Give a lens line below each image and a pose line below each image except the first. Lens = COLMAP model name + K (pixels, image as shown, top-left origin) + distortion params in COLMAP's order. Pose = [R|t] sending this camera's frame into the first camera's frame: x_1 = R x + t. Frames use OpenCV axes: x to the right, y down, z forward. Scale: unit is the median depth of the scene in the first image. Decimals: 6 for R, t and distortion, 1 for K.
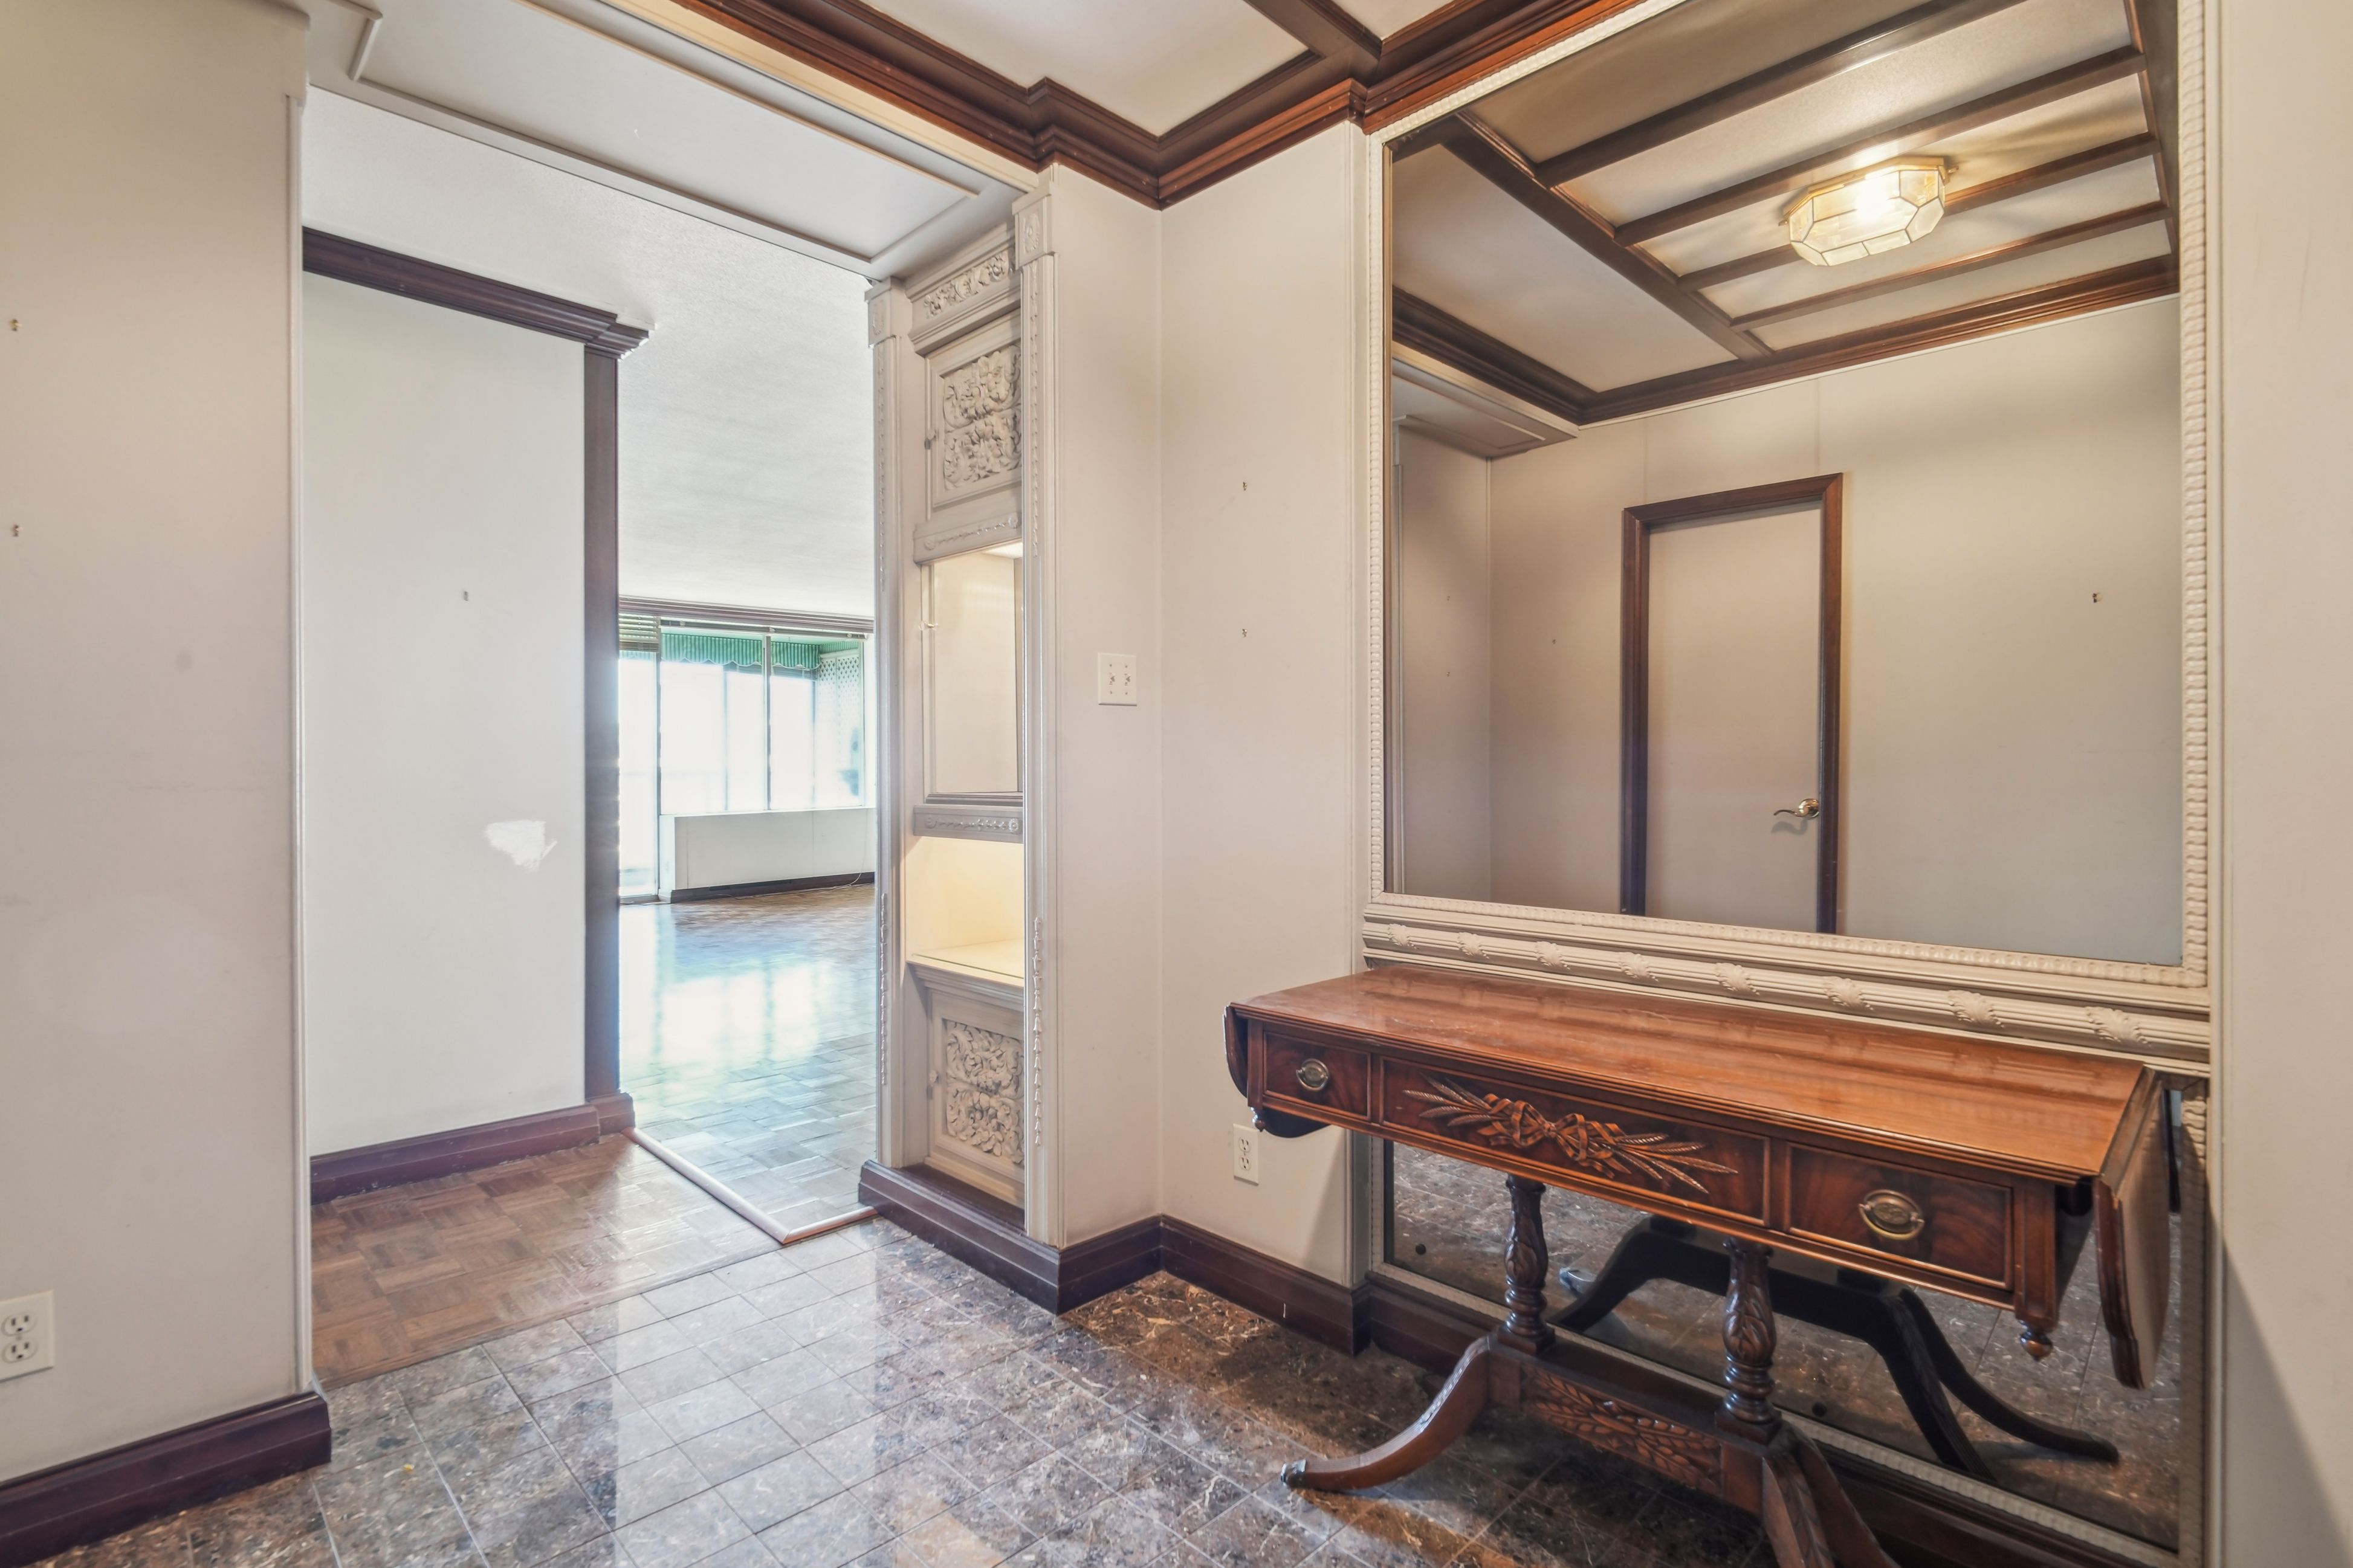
lens RADIAL K [[1099.4, 0, 1182.2], [0, 1099.4, 776.9], [0, 0, 1]] dist [-0.005480, -0.001029]
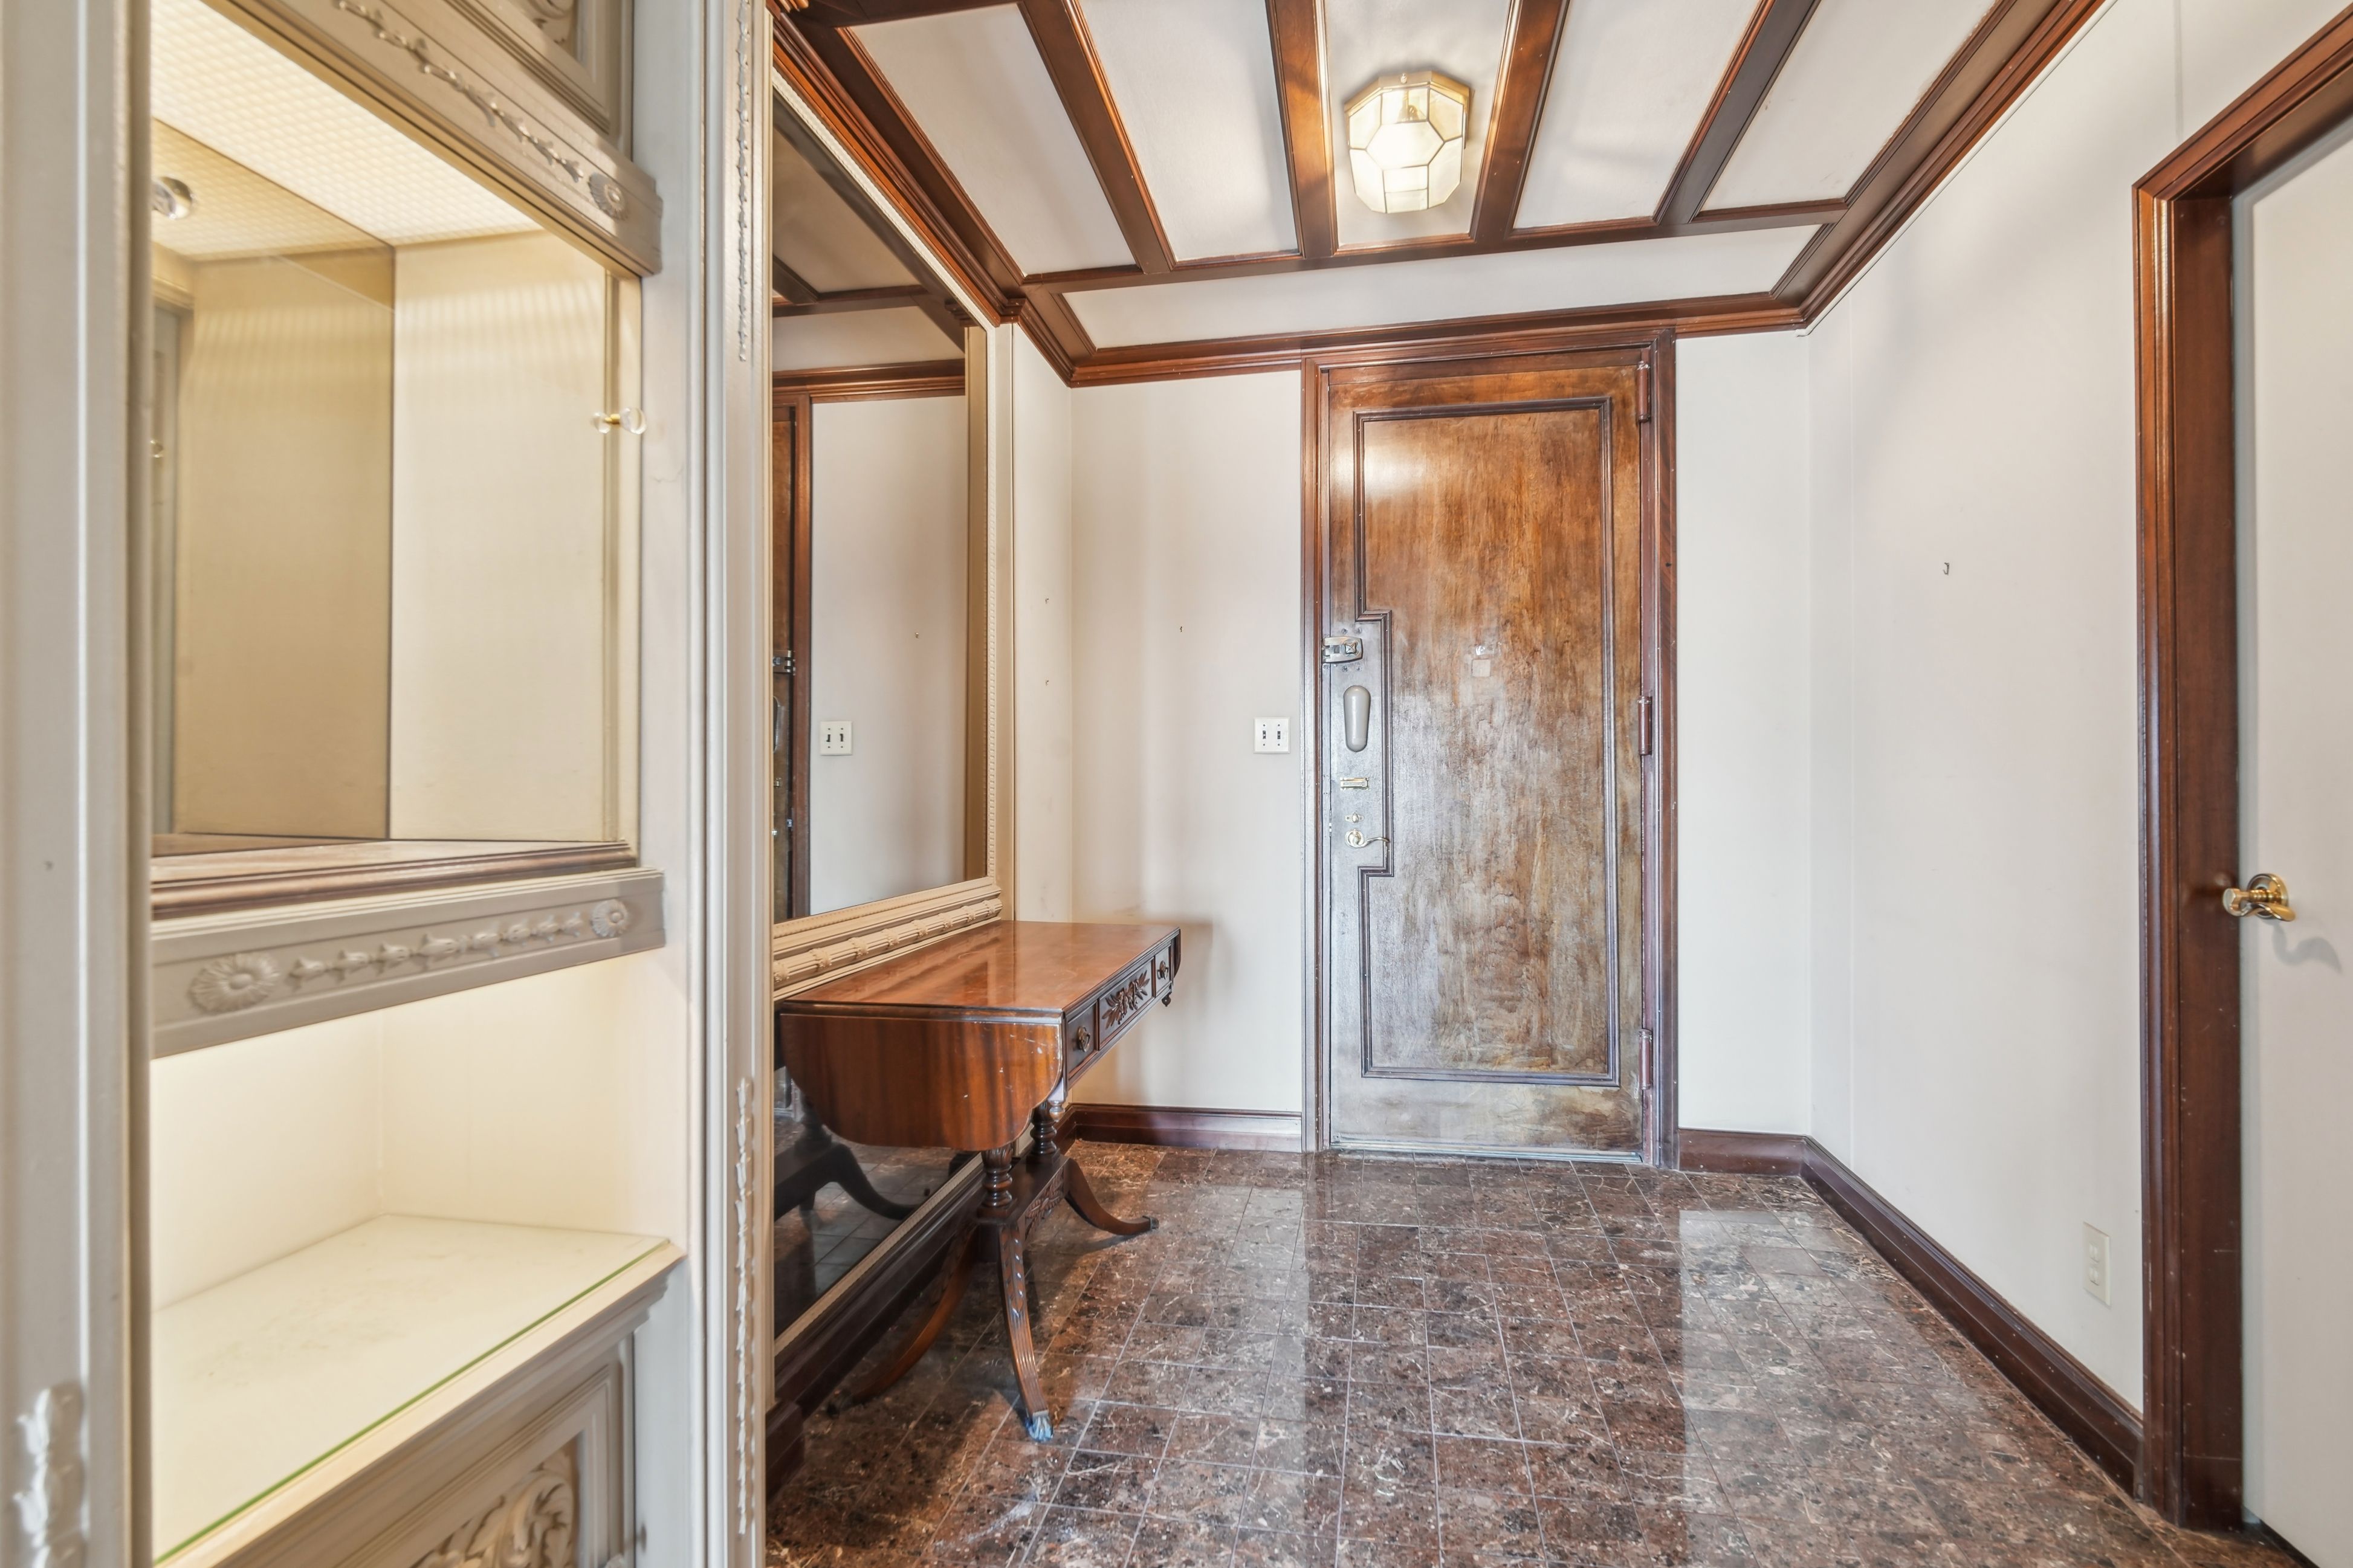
lens RADIAL K [[1099.4, 0, 1183.2], [0, 1099.4, 778.2], [0, 0, 1]] dist [-0.005480, -0.001029]
pose [[-0.559373, 0.004944, 0.828901, -0.867341], [0.005753, 0.999981, -0.002082, -0.009048], [-0.828896, 0.003604, -0.559391, 1.459558]]
